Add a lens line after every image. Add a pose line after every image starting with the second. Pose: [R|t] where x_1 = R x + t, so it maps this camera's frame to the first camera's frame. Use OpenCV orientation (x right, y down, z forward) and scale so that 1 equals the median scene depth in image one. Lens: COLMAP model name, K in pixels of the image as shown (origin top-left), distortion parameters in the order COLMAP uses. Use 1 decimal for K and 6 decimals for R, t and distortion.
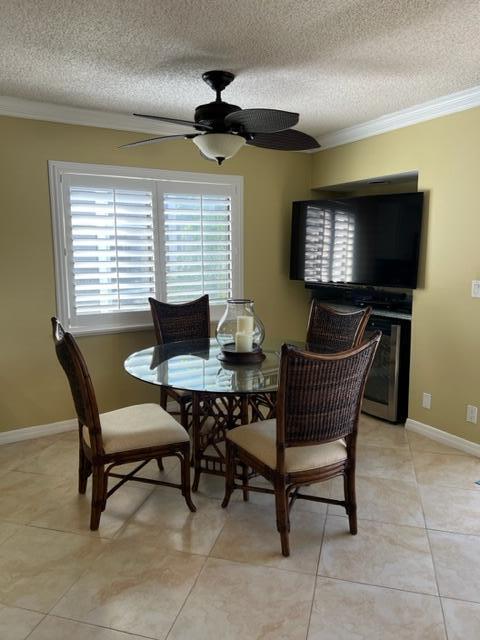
lens RADIAL K [[483.0, 0, 236.7], [0, 483.0, 318.4], [0, 0, 1]] dist [0.056769, -0.066233]
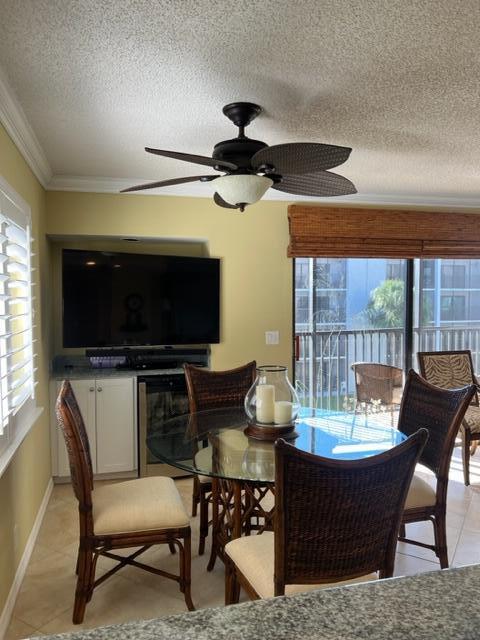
lens RADIAL K [[483.0, 0, 234.2], [0, 483.0, 322.3], [0, 0, 1]] dist [0.056769, -0.066233]
pose [[0.277052, -0.028590, 0.960430, -0.705157], [0.141639, 0.989853, -0.011393, -0.091191], [-0.950358, 0.139191, 0.278290, 0.659553]]
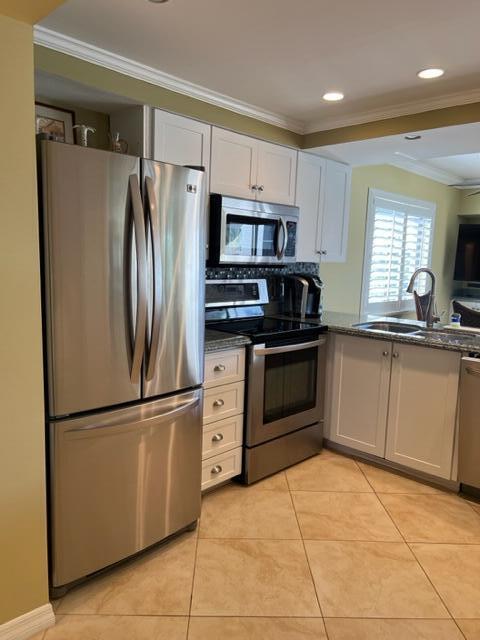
lens RADIAL K [[483.0, 0, 242.9], [0, 483.0, 323.3], [0, 0, 1]] dist [0.056769, -0.066233]
pose [[0.955218, -0.004519, 0.295869, -1.087846], [0.005950, 0.999975, -0.003939, 0.052171], [-0.295843, 0.005523, 0.955220, -0.172165]]
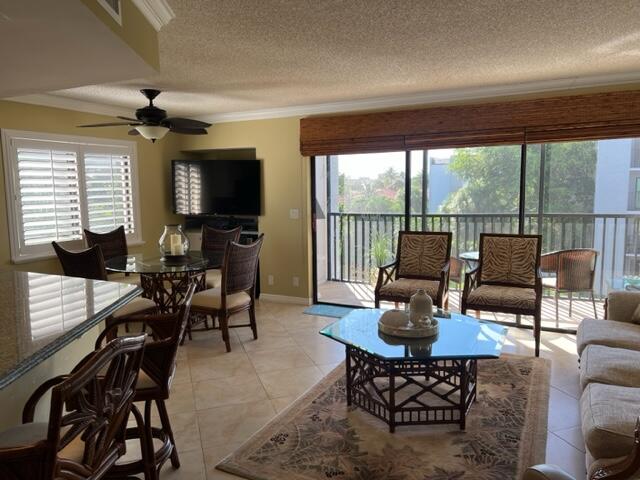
lens RADIAL K [[483.0, 0, 317.9], [0, 483.0, 239.8], [0, 0, 1]] dist [0.056769, -0.066233]
pose [[0.837124, -0.065395, 0.543090, -0.395890], [0.083876, 0.996433, -0.009304, 0.057720], [-0.540544, 0.053340, 0.839623, -0.541050]]
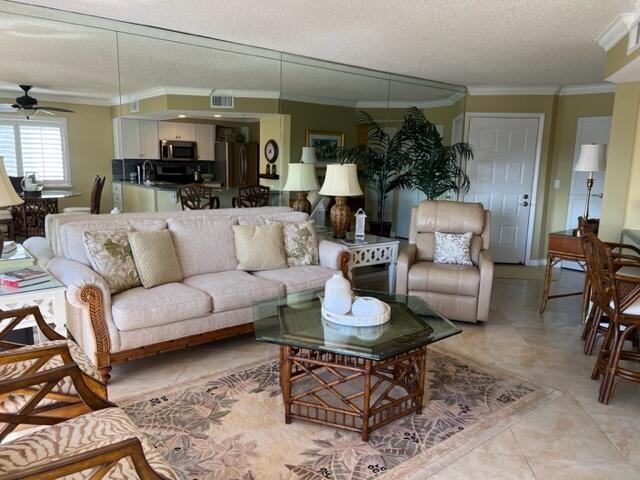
lens RADIAL K [[483.0, 0, 314.5], [0, 483.0, 245.6], [0, 0, 1]] dist [0.056769, -0.066233]
pose [[-0.988649, 0.012284, -0.149739, 0.406911], [-0.035932, 0.948396, 0.315047, -0.126622], [0.145882, 0.316851, -0.937189, 0.828634]]
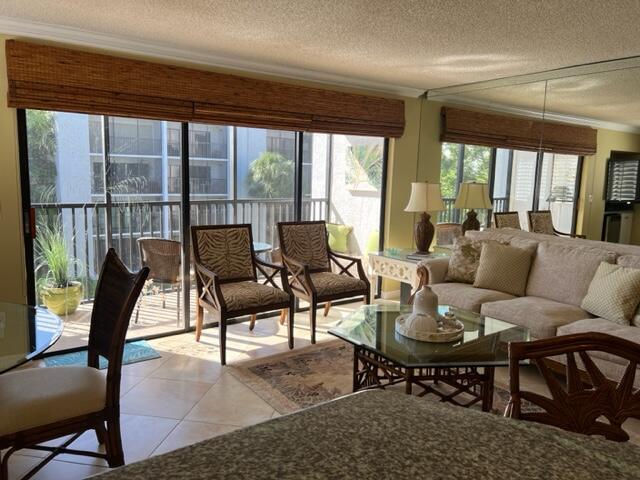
lens RADIAL K [[483.0, 0, 326.2], [0, 483.0, 239.8], [0, 0, 1]] dist [0.056769, -0.066233]
pose [[-0.111208, -0.121615, 0.986328, -0.545476], [0.121509, 0.983374, 0.134951, -0.047582], [-0.986341, 0.134855, -0.094581, 0.367410]]
